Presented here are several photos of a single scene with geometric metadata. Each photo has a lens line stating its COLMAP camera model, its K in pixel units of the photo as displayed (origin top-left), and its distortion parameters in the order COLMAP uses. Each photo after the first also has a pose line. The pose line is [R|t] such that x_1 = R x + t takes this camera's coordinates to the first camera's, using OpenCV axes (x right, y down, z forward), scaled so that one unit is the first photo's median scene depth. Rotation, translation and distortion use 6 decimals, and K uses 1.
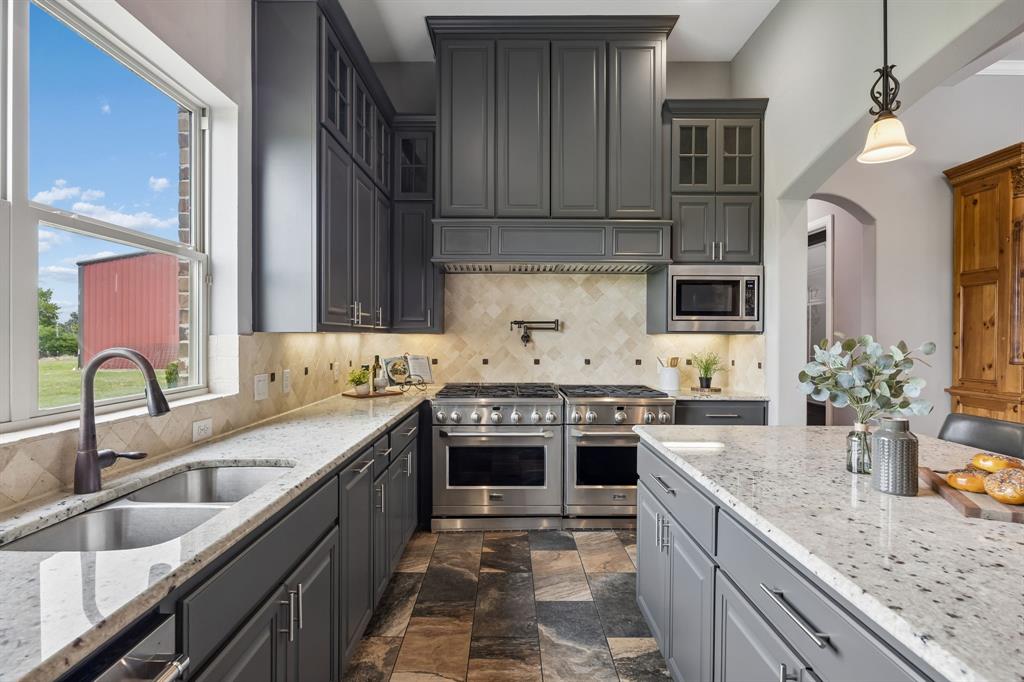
lens RADIAL K [[494.4, 0, 512.0], [0, 494.4, 341.0], [0, 0, 1]] dist [0.000141, 0.000014]
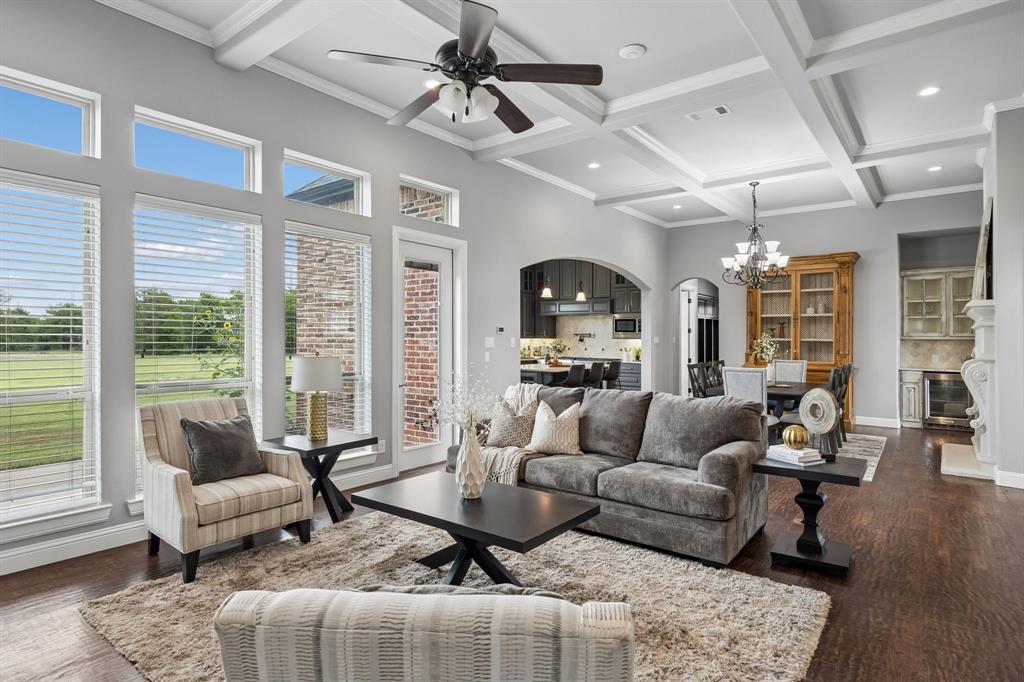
lens RADIAL K [[562.9, 0, 512.0], [0, 562.9, 341.0], [0, 0, 1]] dist [0.003712, 0.000487]
pose [[0.795169, 0.001056, -0.606386, 1.795411], [-0.001706, 0.999998, -0.000497, 0.000049], [0.606385, 0.001429, 0.795170, -1.868062]]
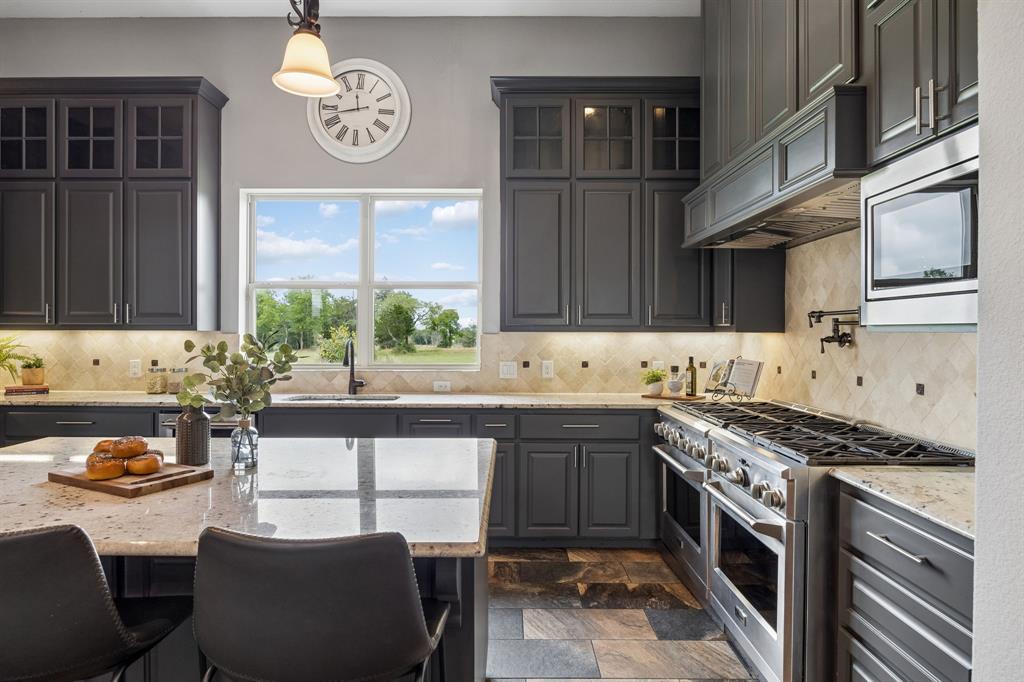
lens RADIAL K [[593.6, 0, 509.7], [0, 593.6, 353.4], [0, 0, 1]] dist [-0.003423, -0.001698]
pose [[0.010034, 0.032641, -0.999417, 0.845608], [-0.014162, 0.999371, 0.032498, -0.007692], [0.999849, 0.013827, 0.010490, 0.680170]]
